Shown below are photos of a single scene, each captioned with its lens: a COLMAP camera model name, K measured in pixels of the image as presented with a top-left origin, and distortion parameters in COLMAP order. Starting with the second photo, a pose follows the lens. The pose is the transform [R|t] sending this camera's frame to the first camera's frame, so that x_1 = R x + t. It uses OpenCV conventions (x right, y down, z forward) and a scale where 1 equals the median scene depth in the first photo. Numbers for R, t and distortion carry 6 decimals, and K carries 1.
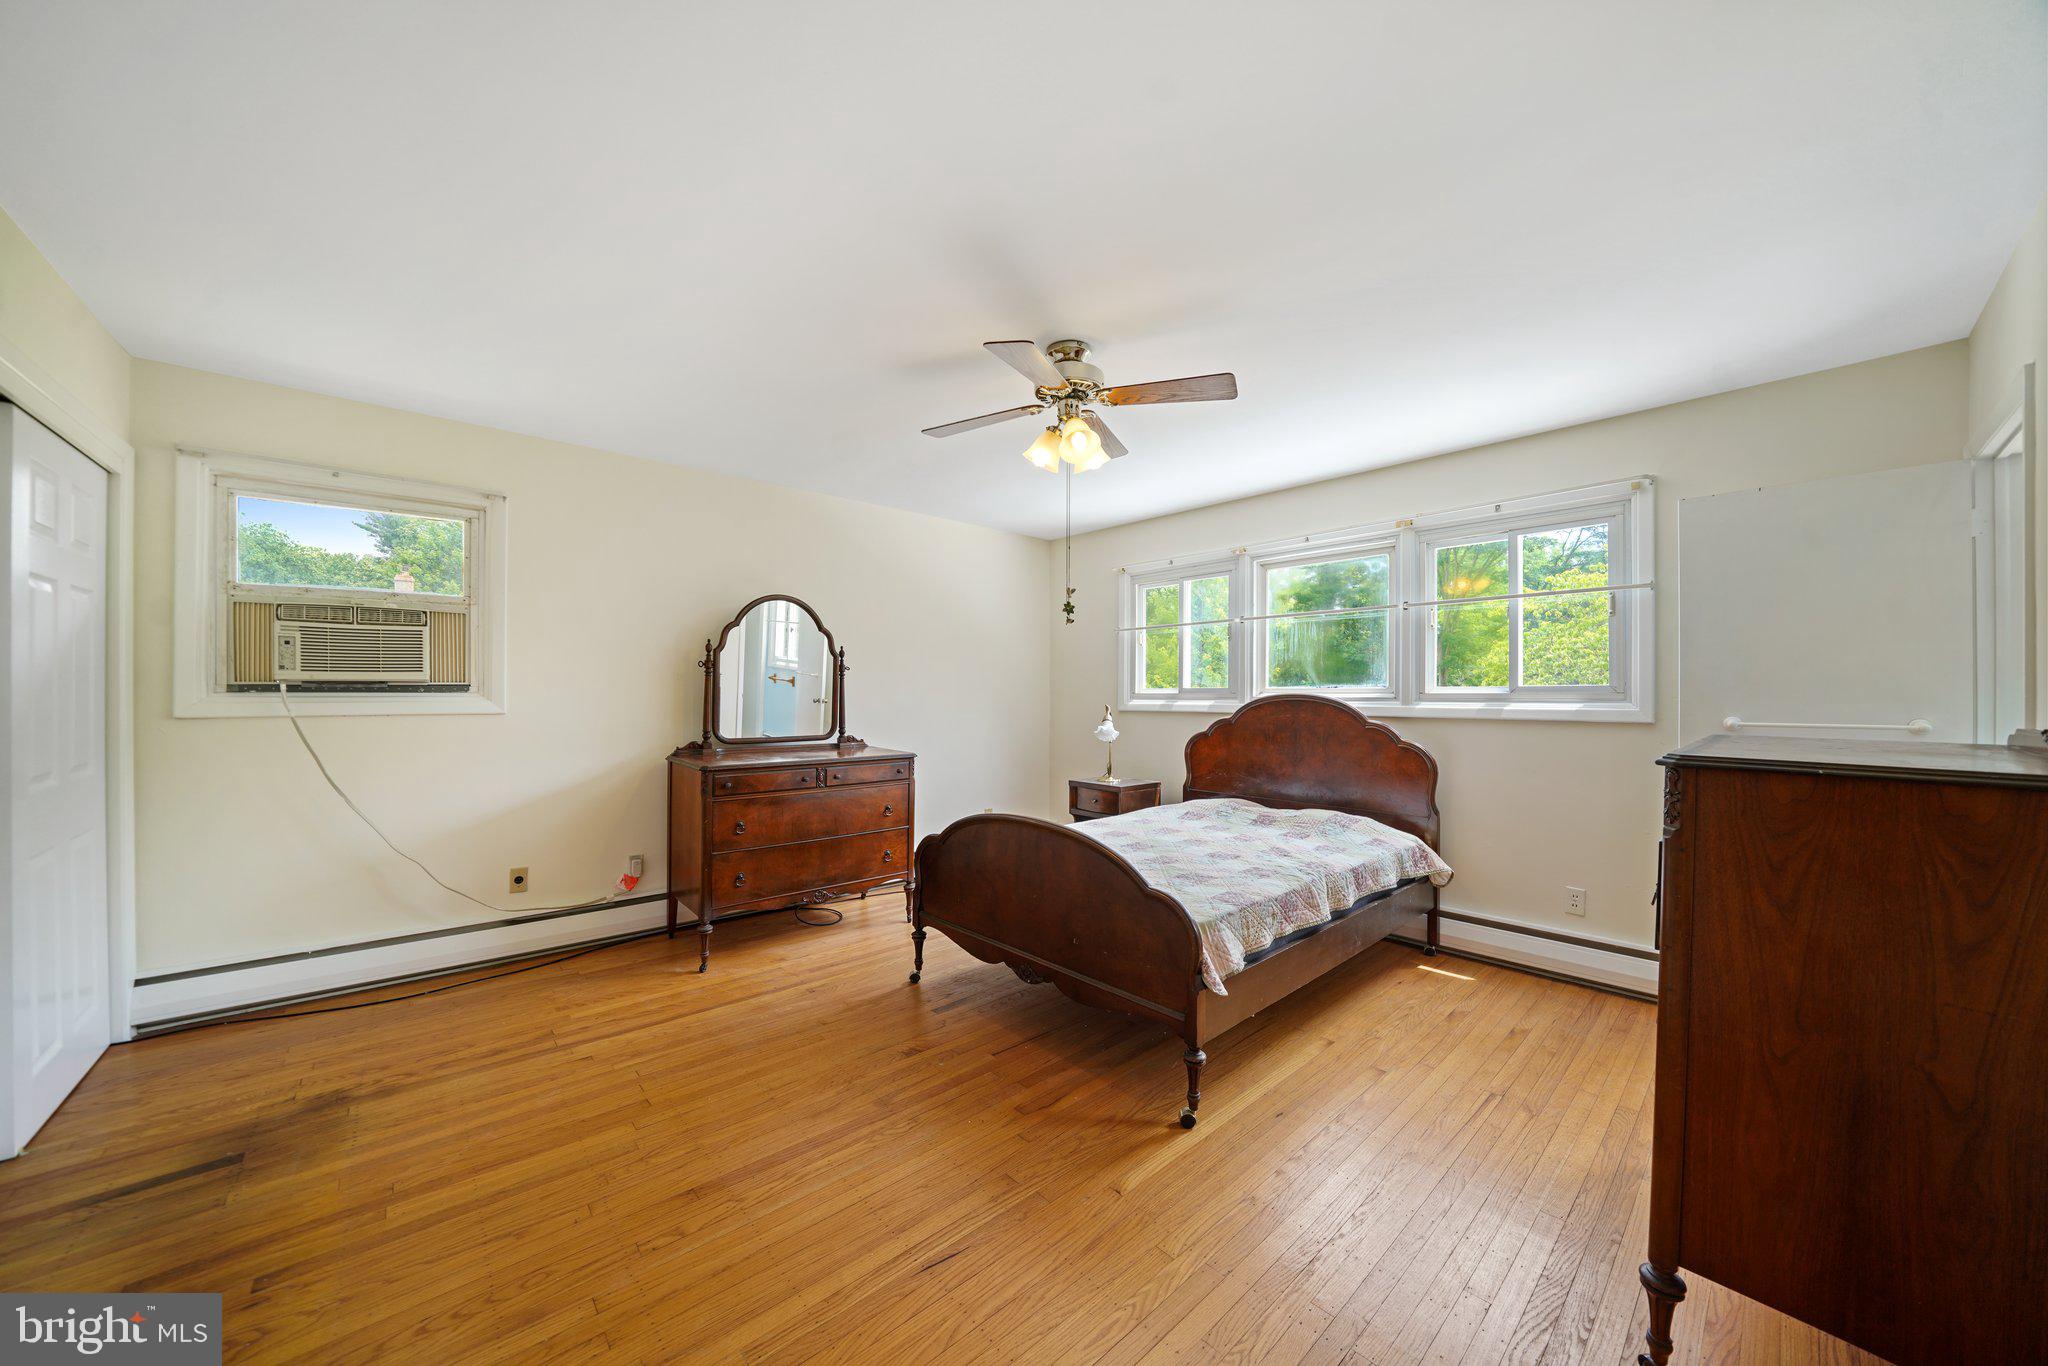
lens RADIAL K [[707.4, 0, 1024.0], [0, 707.4, 683.0], [0, 0, 1]] dist [-0.022118, -0.000007]
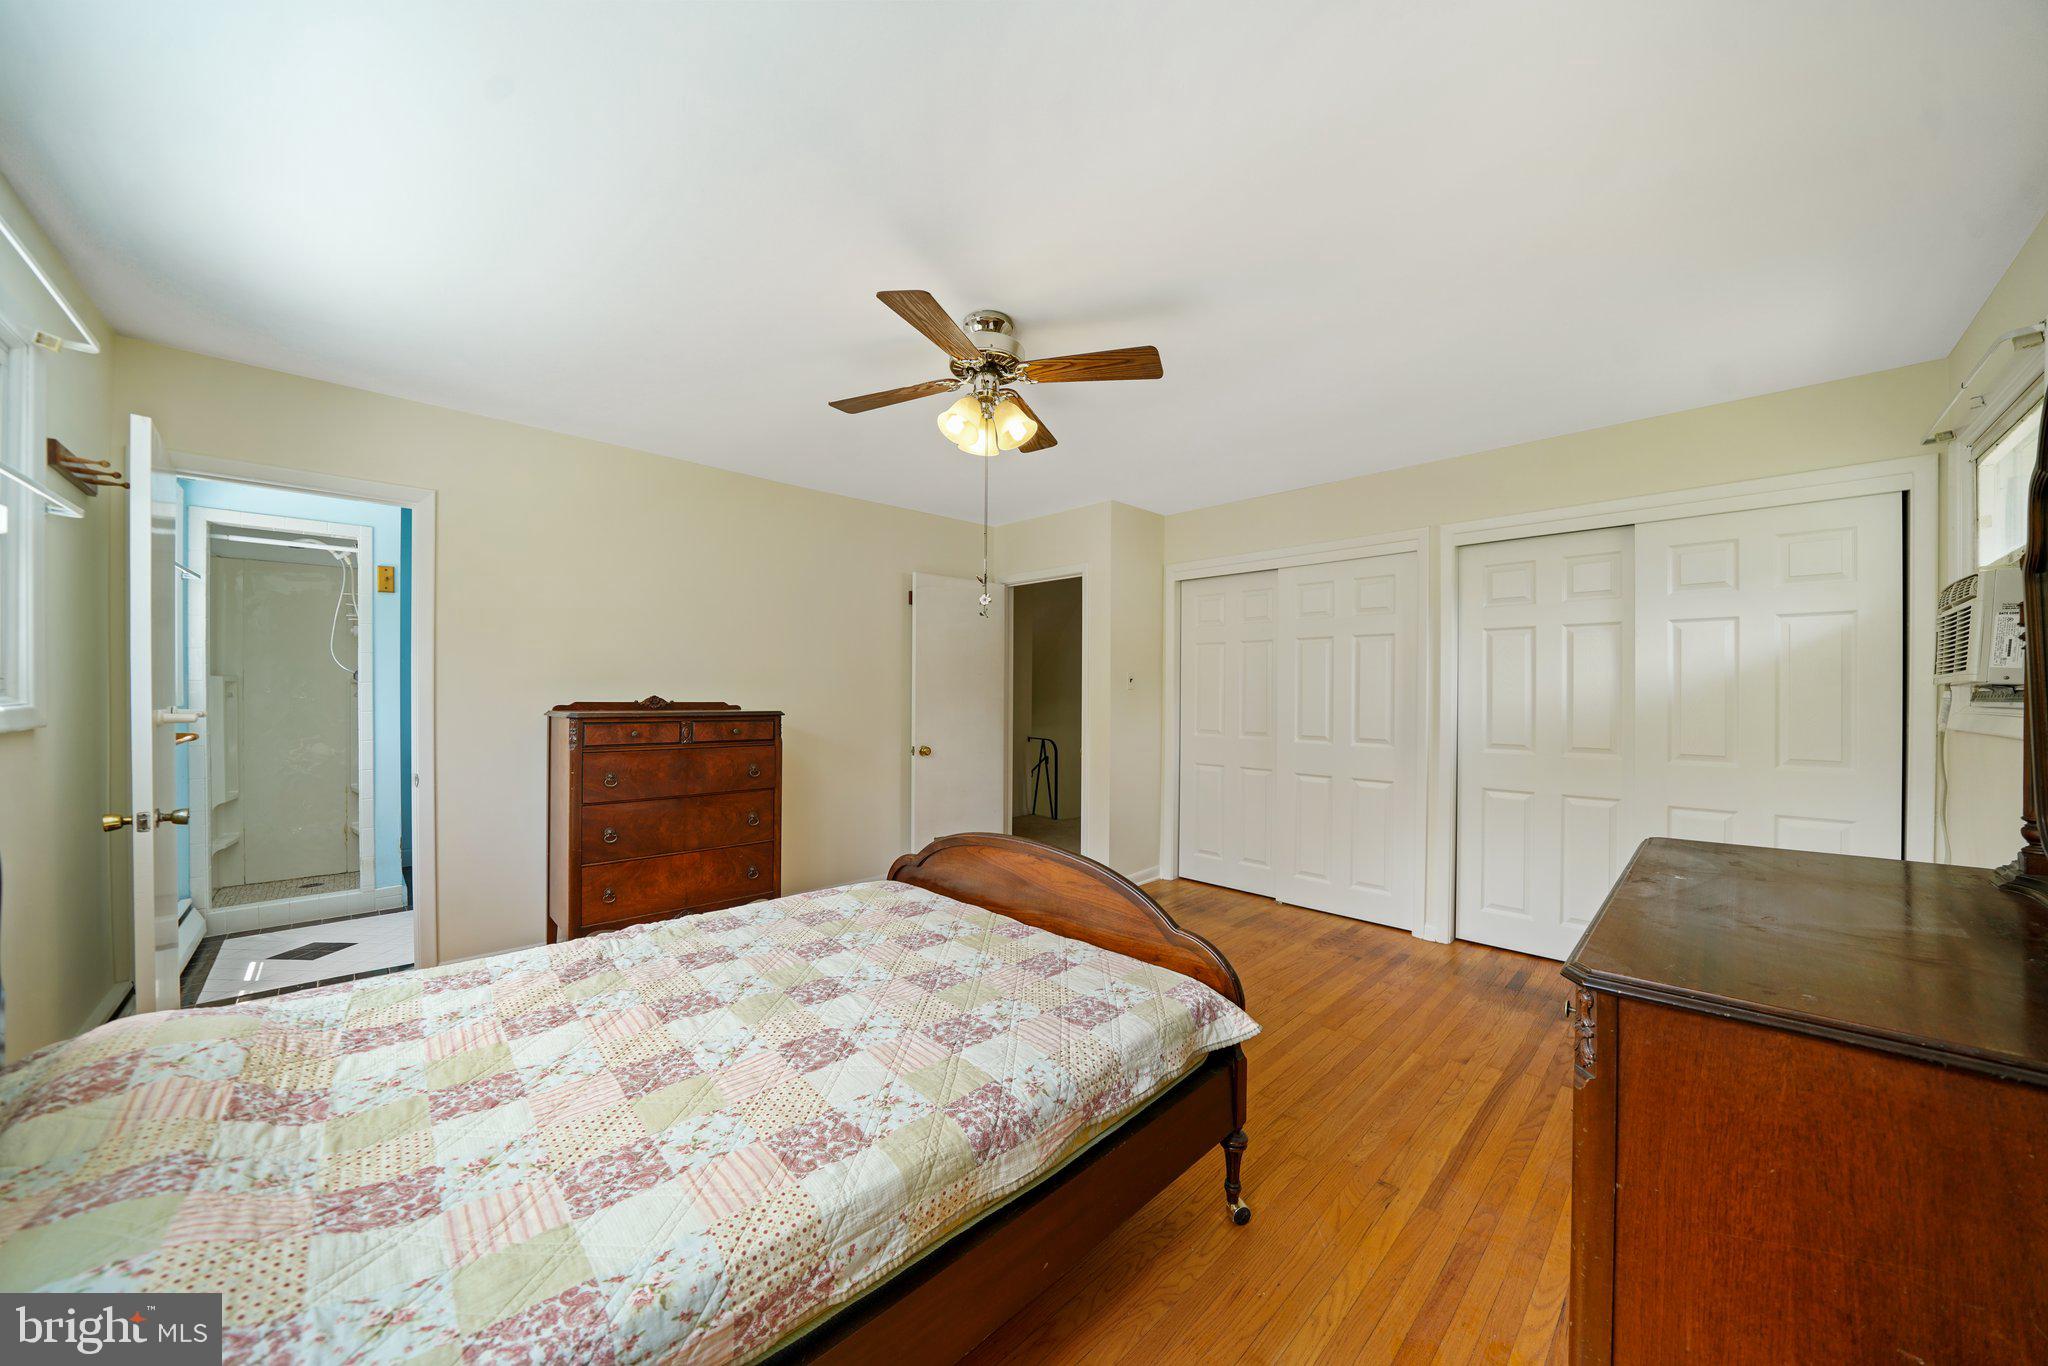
lens RADIAL K [[710.6, 0, 1030.4], [0, 710.6, 693.5], [0, 0, 1]] dist [-0.021243, 0.001893]
pose [[-0.998464, -0.002936, -0.055320, 0.049806], [-0.002720, 0.999988, -0.003979, 0.011545], [0.055331, -0.003822, -0.998461, 1.847353]]
